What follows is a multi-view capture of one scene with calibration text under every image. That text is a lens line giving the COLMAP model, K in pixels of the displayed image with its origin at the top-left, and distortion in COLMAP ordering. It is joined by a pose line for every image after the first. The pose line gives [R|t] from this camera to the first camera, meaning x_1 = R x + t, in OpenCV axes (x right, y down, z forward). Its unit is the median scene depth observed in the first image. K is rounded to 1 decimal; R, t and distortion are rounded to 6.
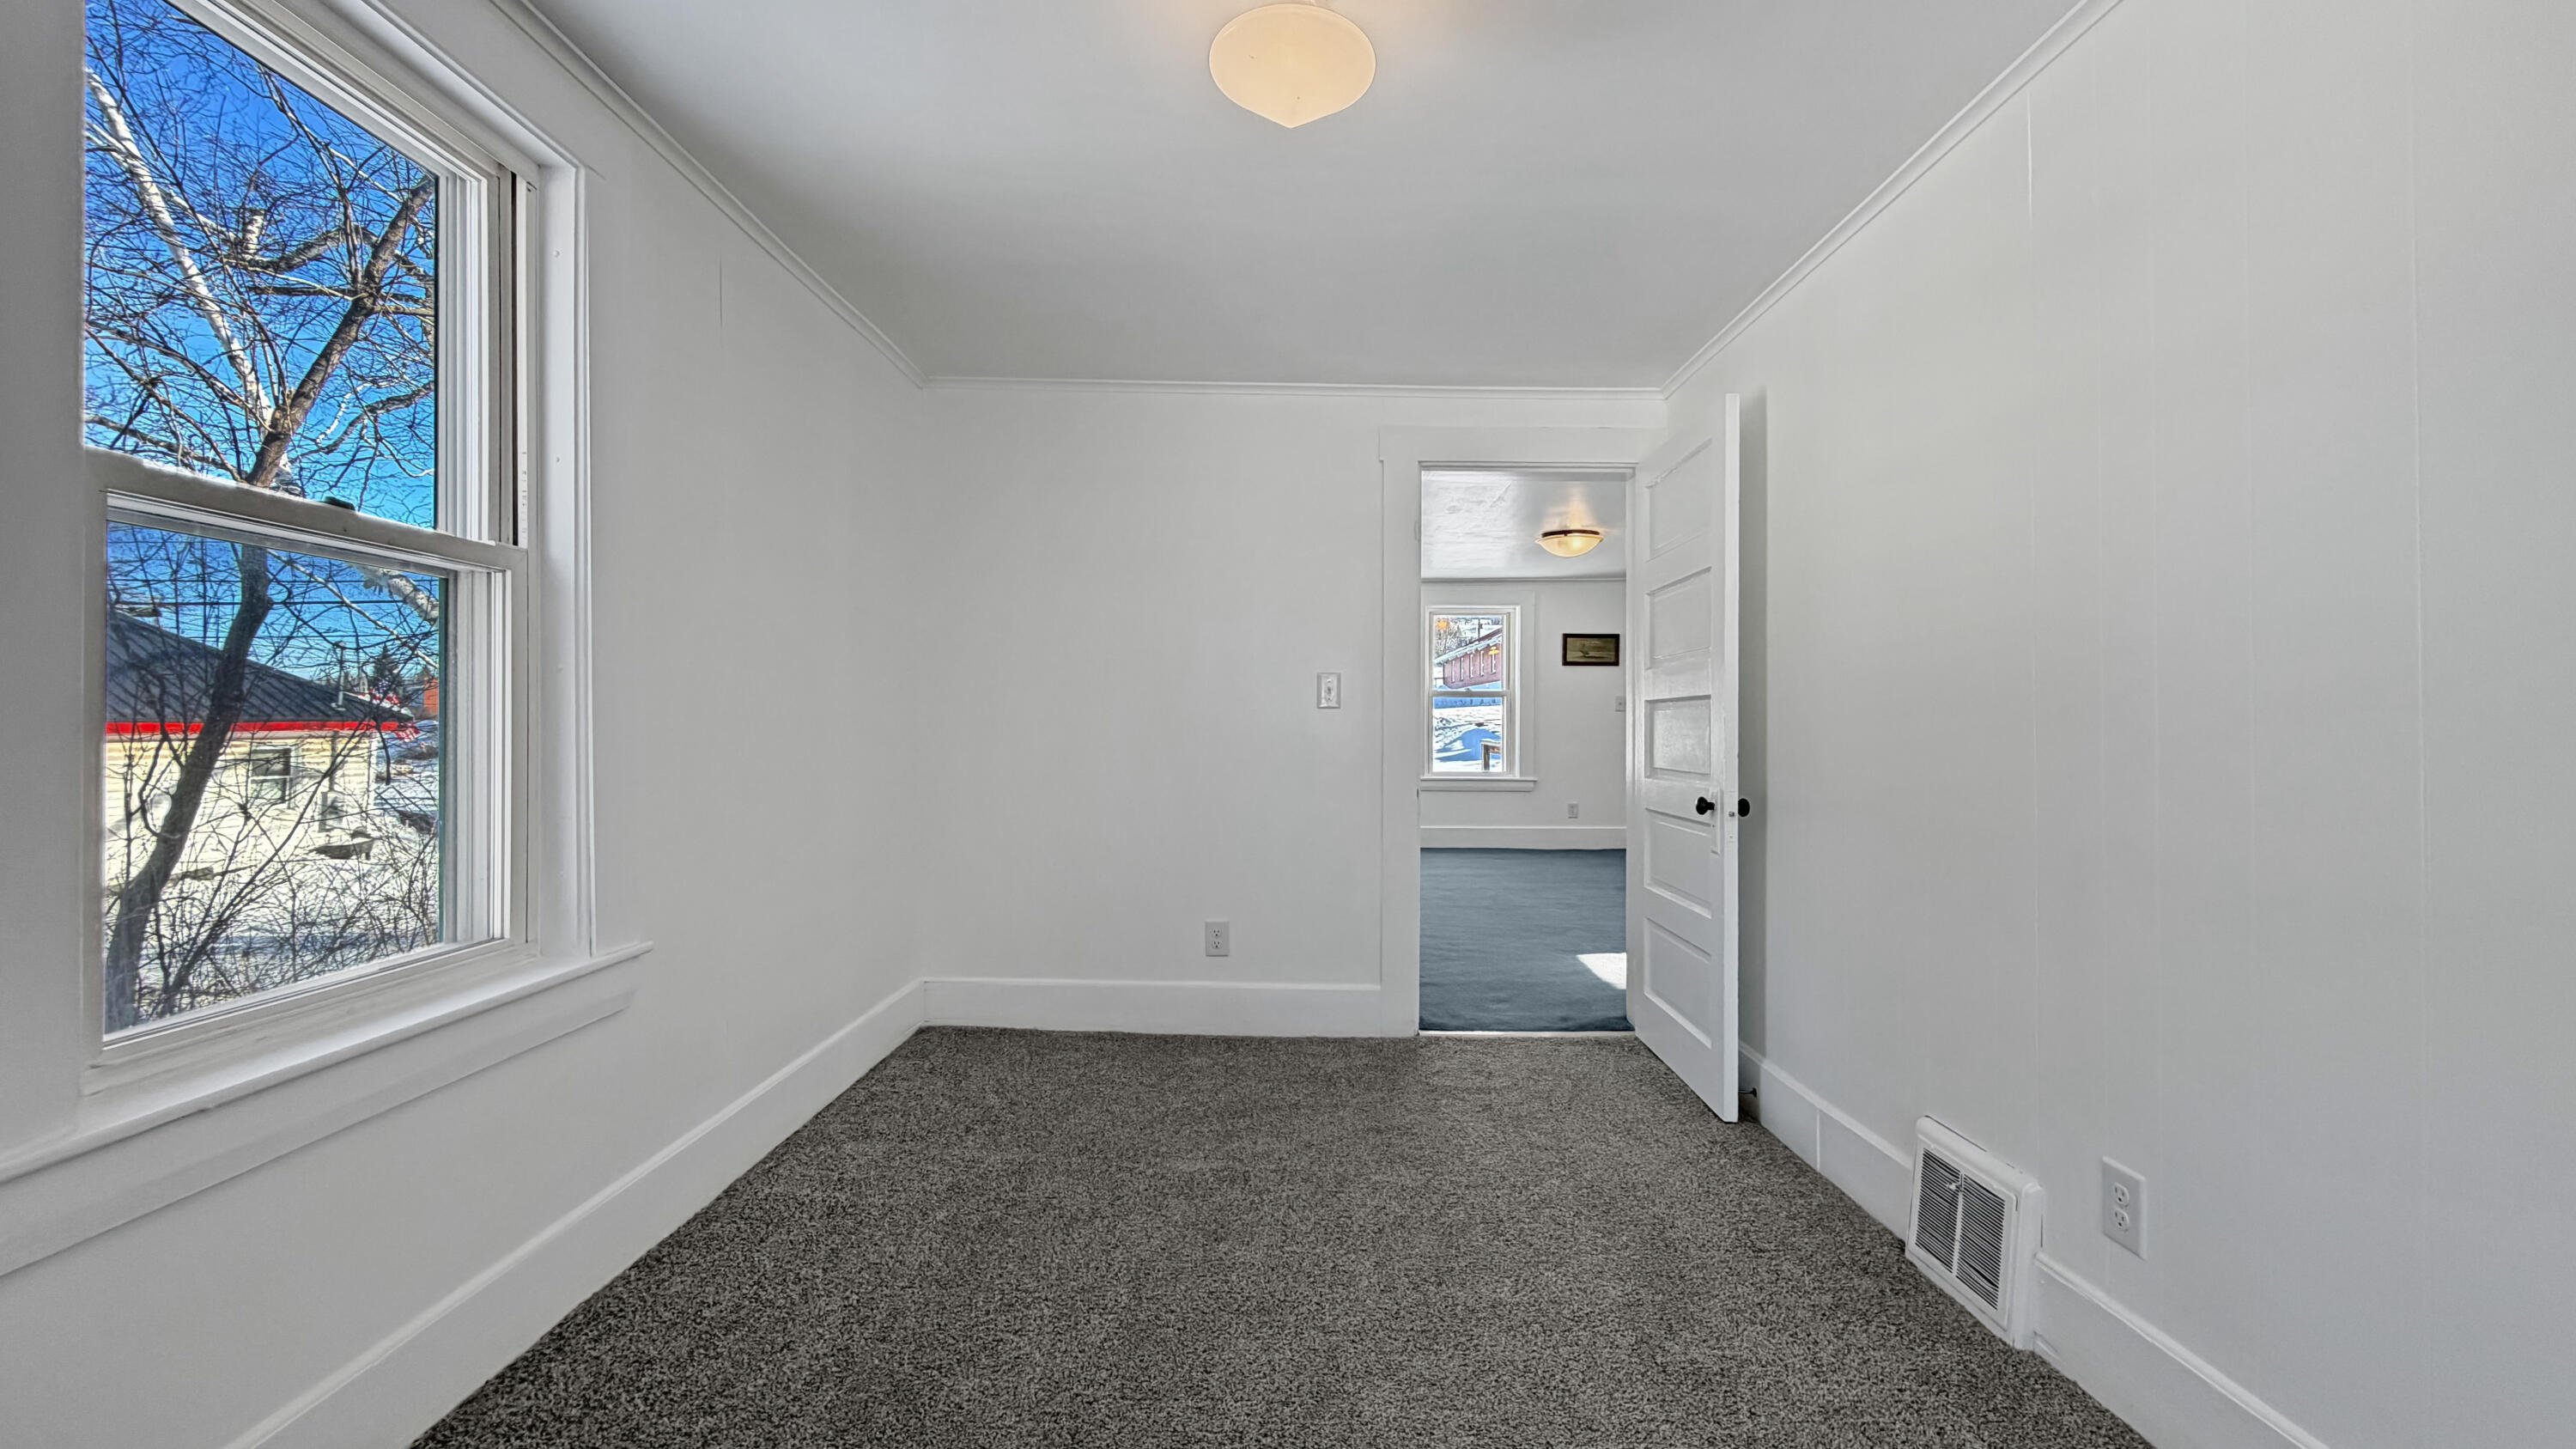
lens RADIAL K [[1024.9, 0, 1295.1], [0, 1024.9, 715.7], [0, 0, 1]] dist [-0.000953, -0.000167]
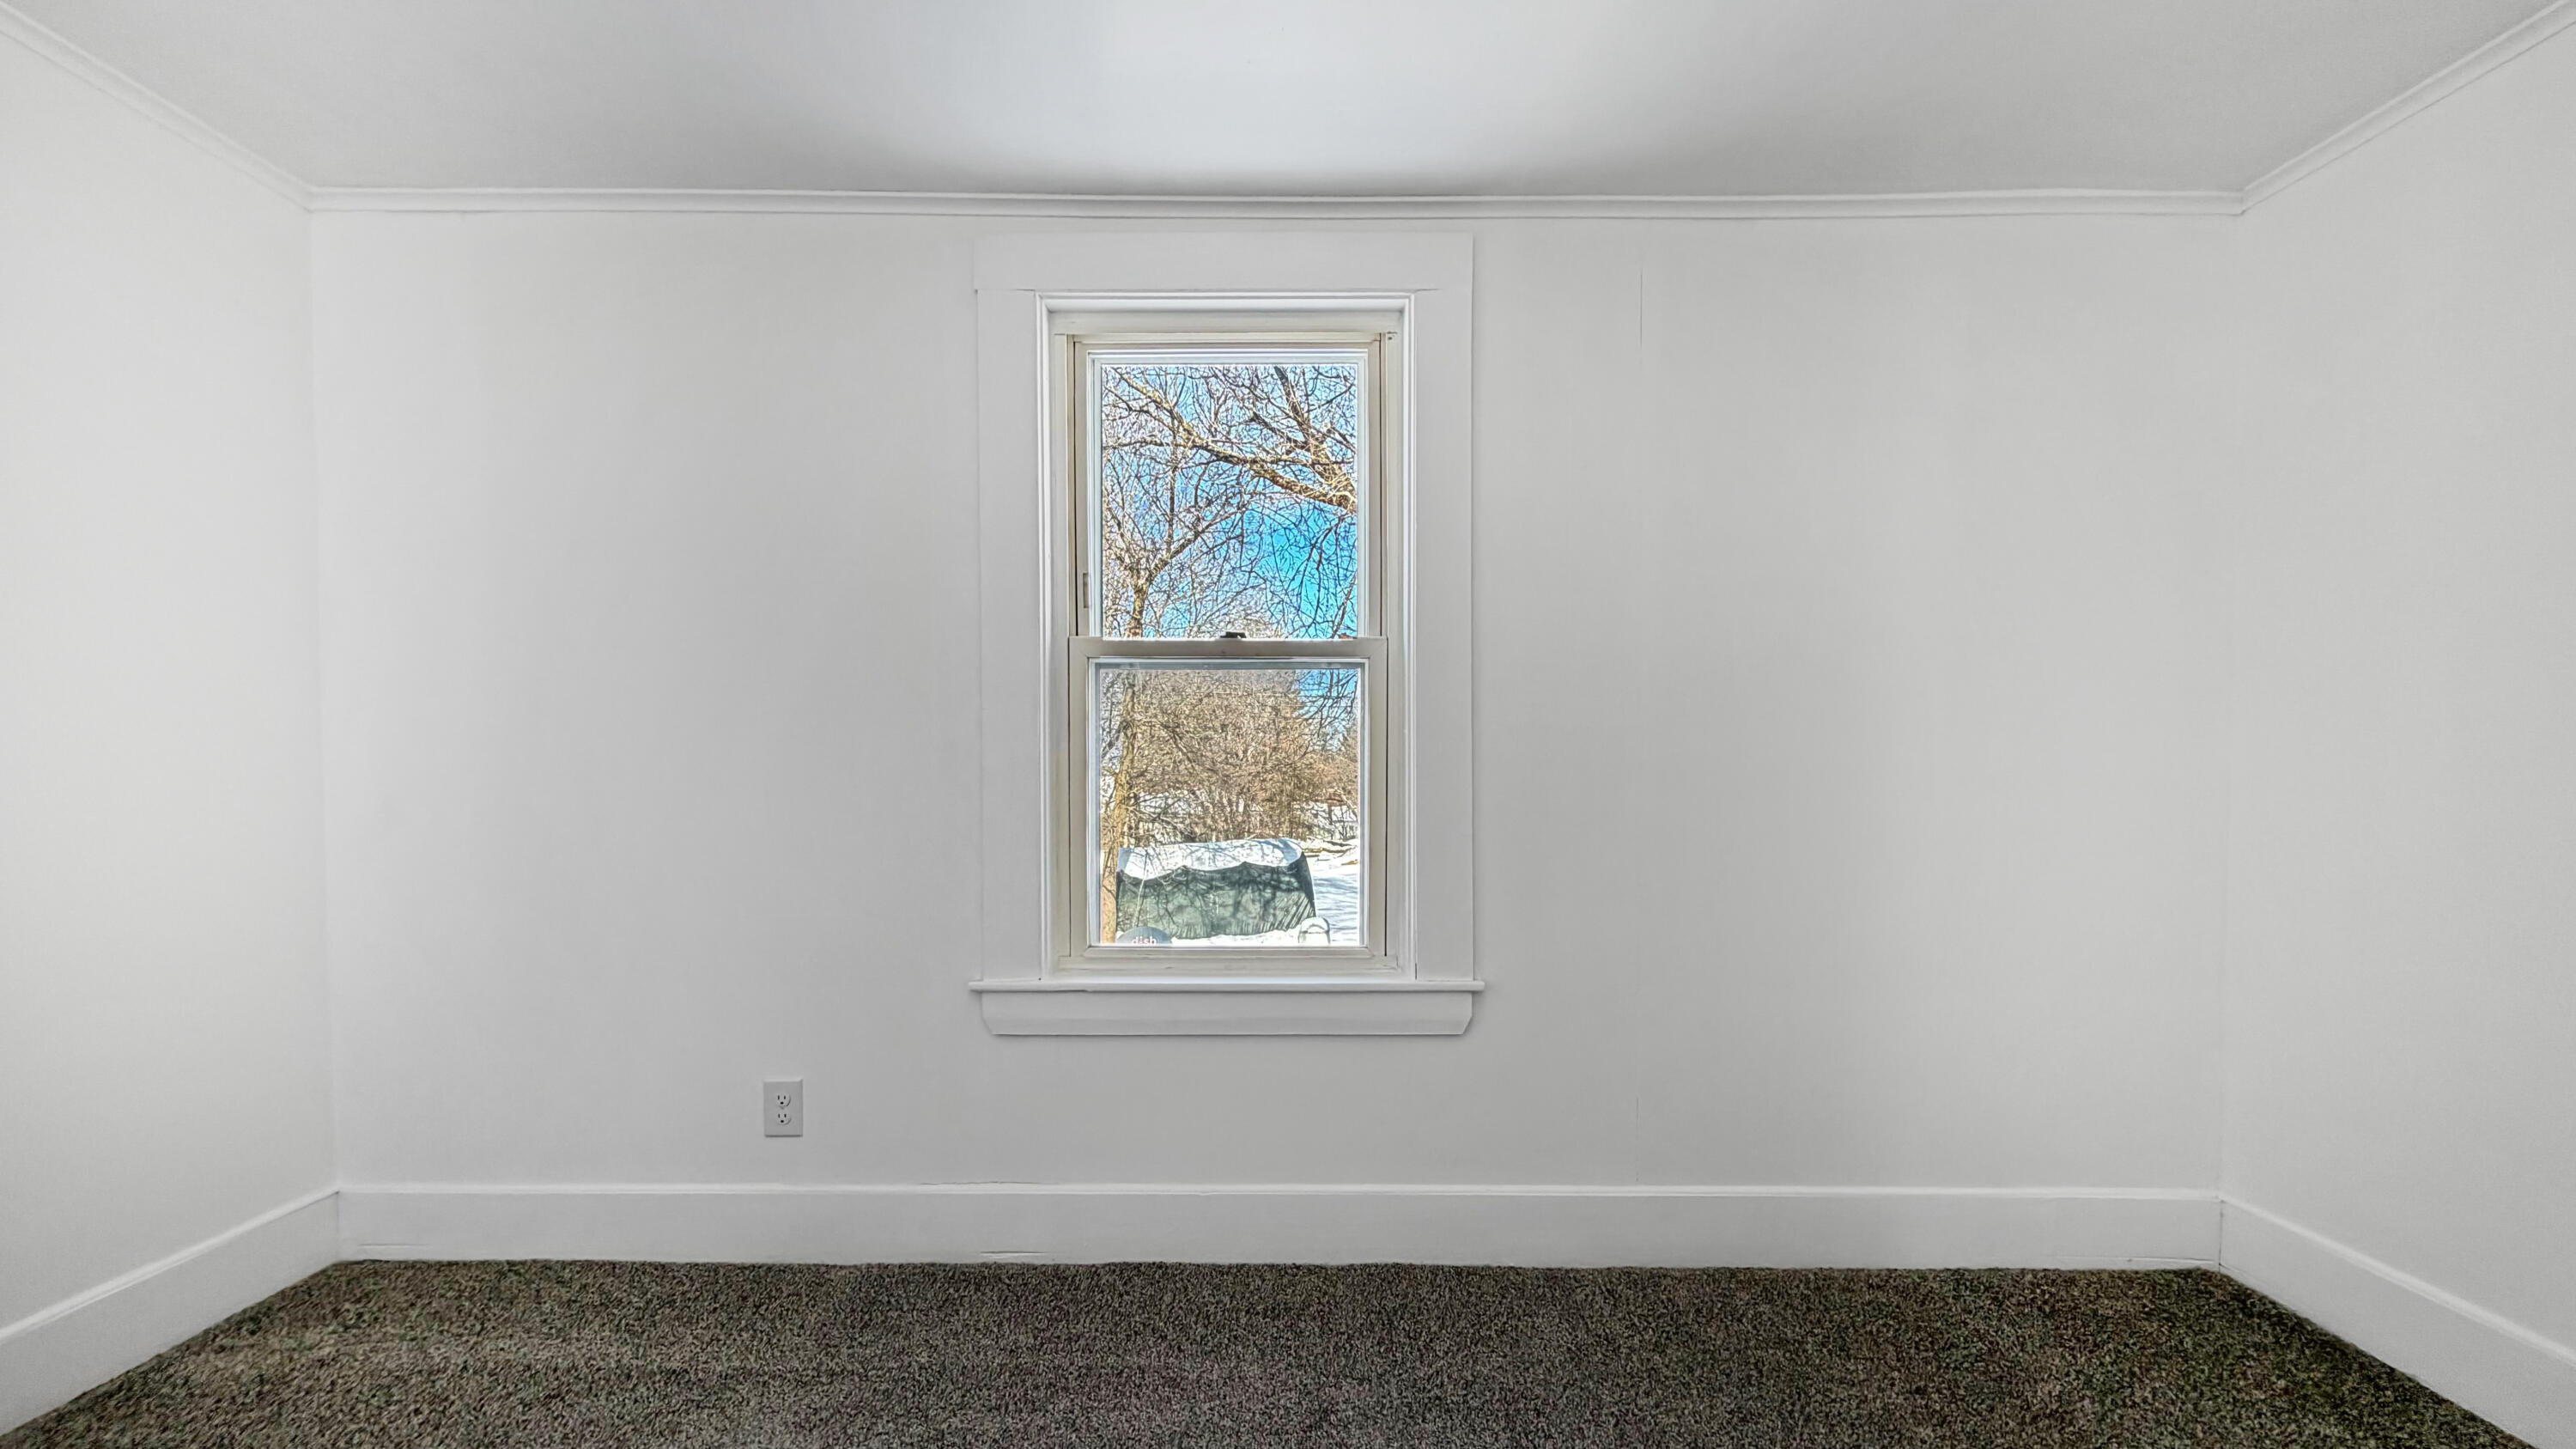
lens RADIAL K [[1083.0, 0, 1285.8], [0, 1083.0, 801.4], [0, 0, 1]] dist [-0.000613, -0.000277]
pose [[-0.001133, 0.027679, -0.999616, 0.340375], [0.008483, 0.999581, 0.027668, -0.001763], [0.999963, -0.008448, -0.001367, 0.538285]]
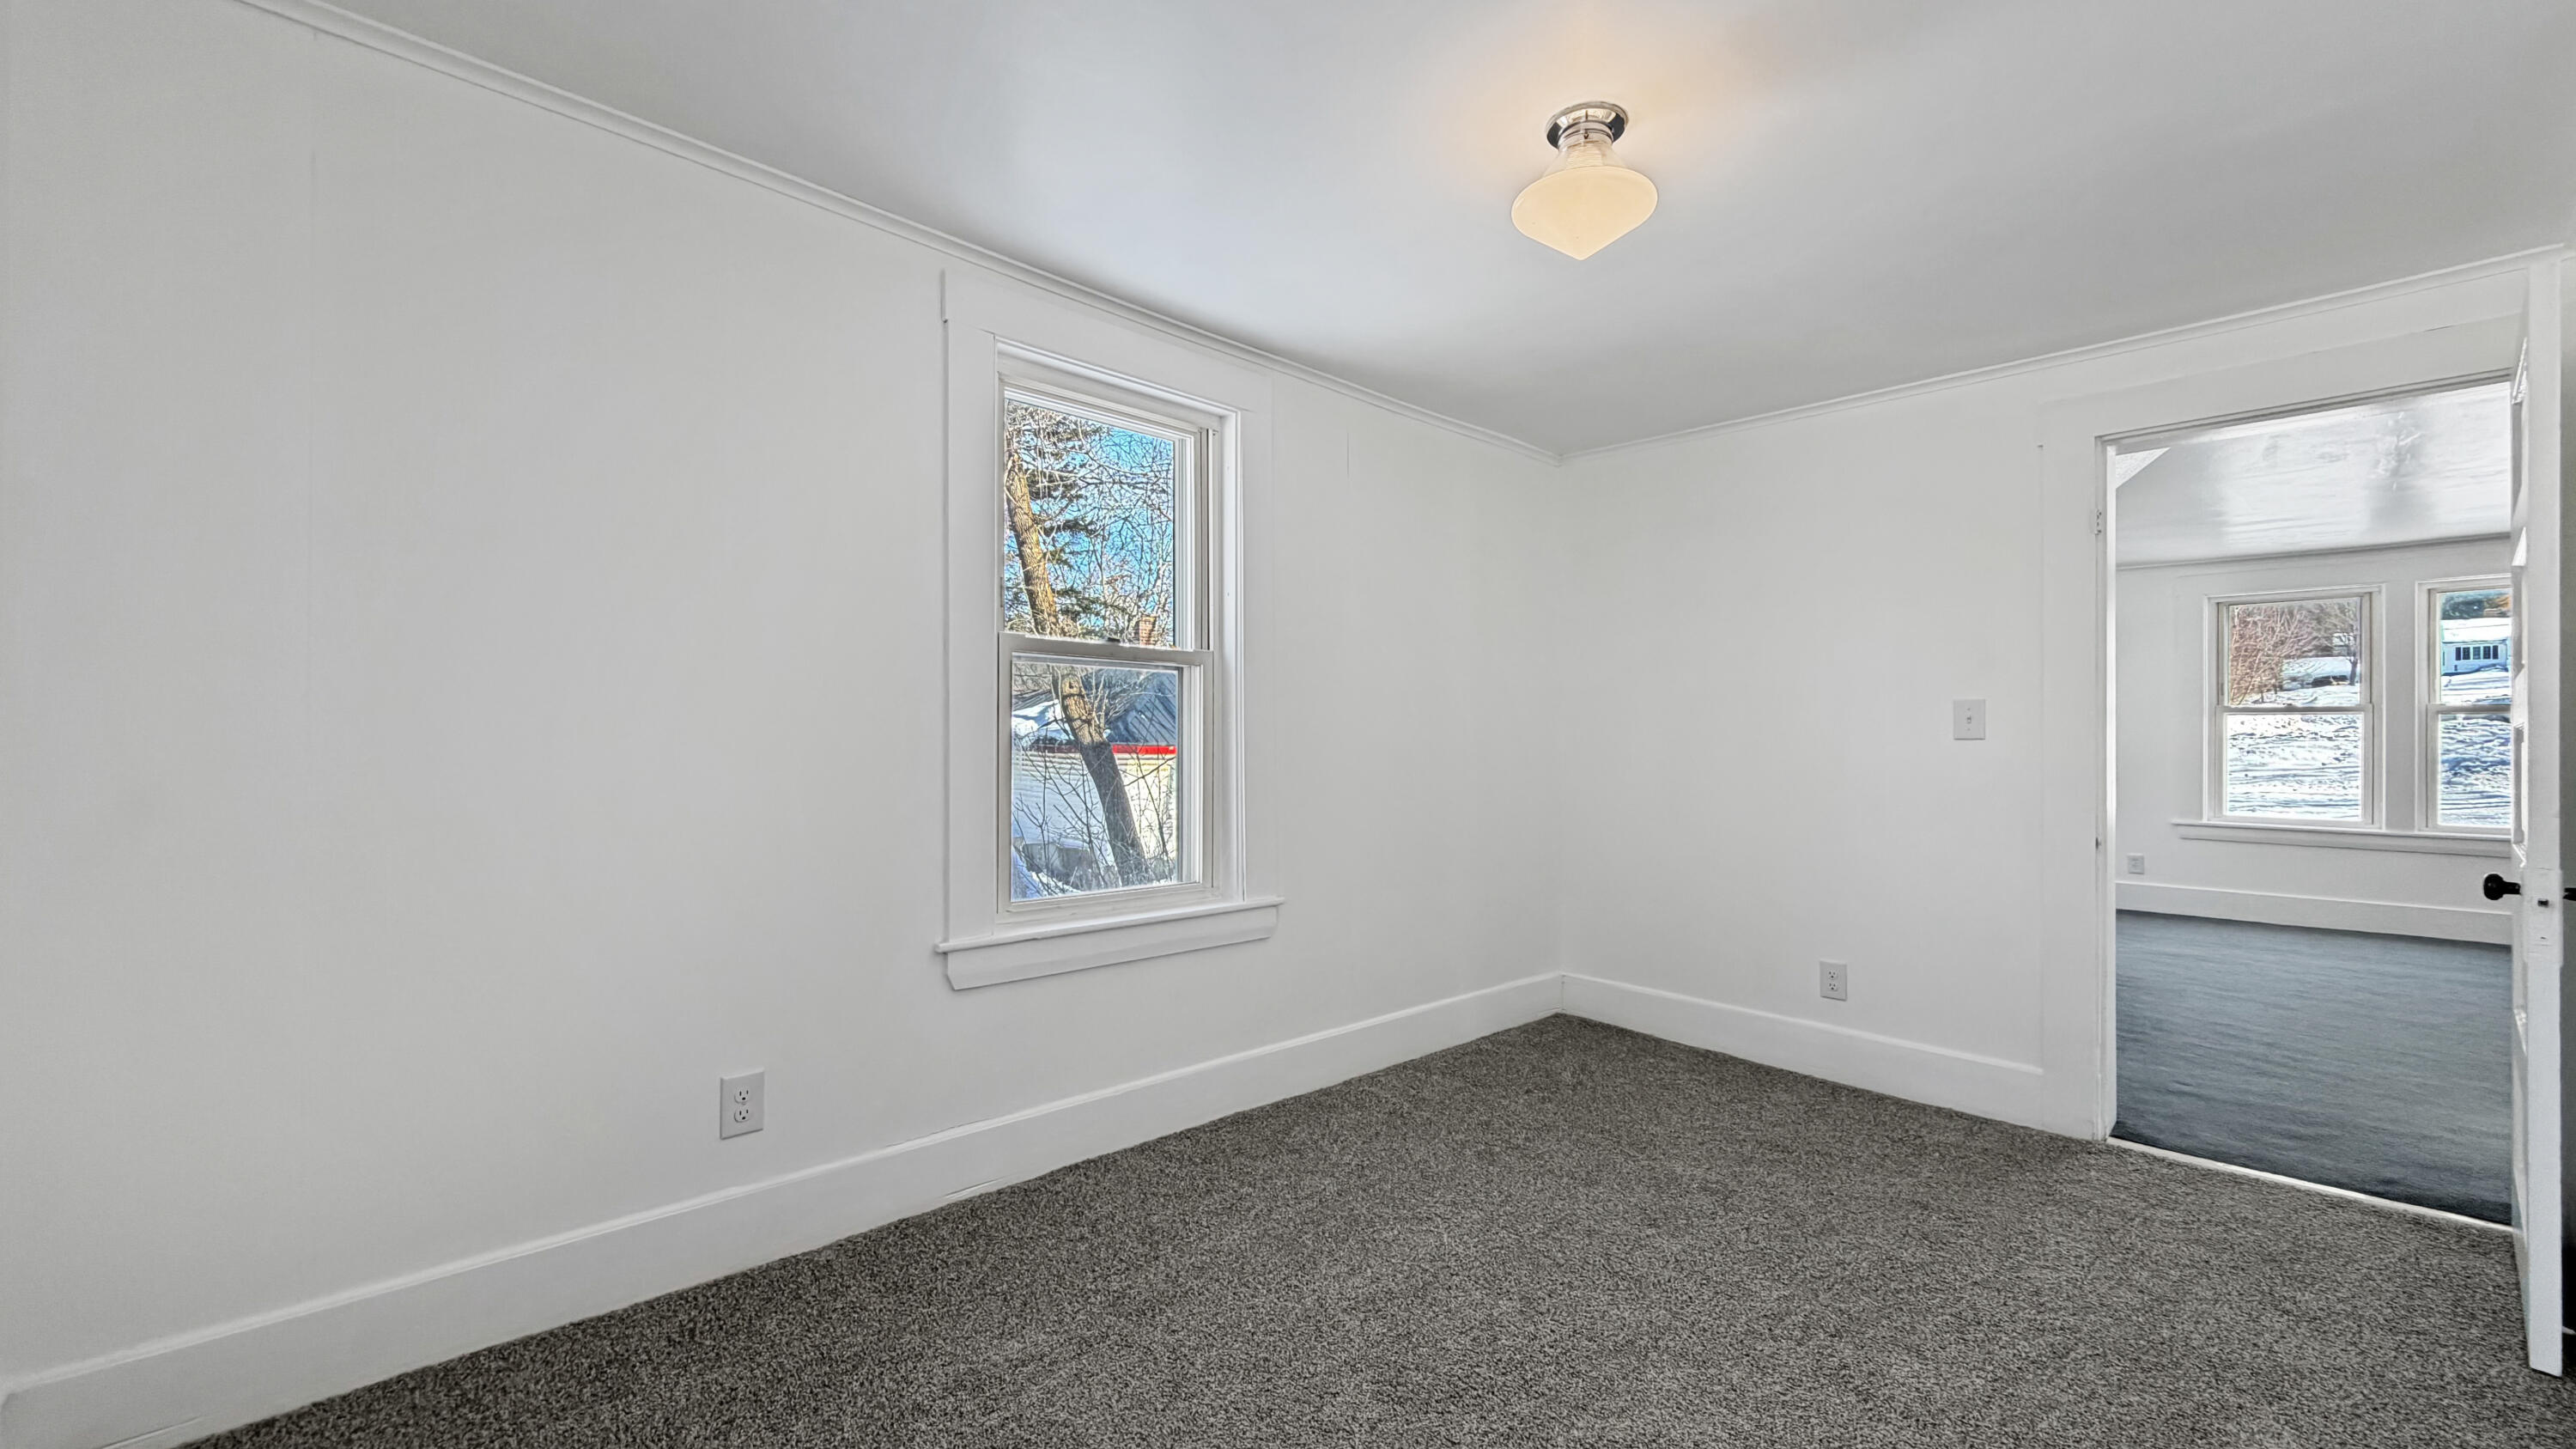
lens RADIAL K [[1021.8, 0, 1289.4], [0, 1021.8, 737.8], [0, 0, 1]] dist [-0.001466, -0.000424]
pose [[0.686066, -0.005433, -0.727519, 0.334302], [0.003795, 0.999985, -0.003889, -0.009424], [0.727530, -0.000093, 0.686076, -0.030867]]
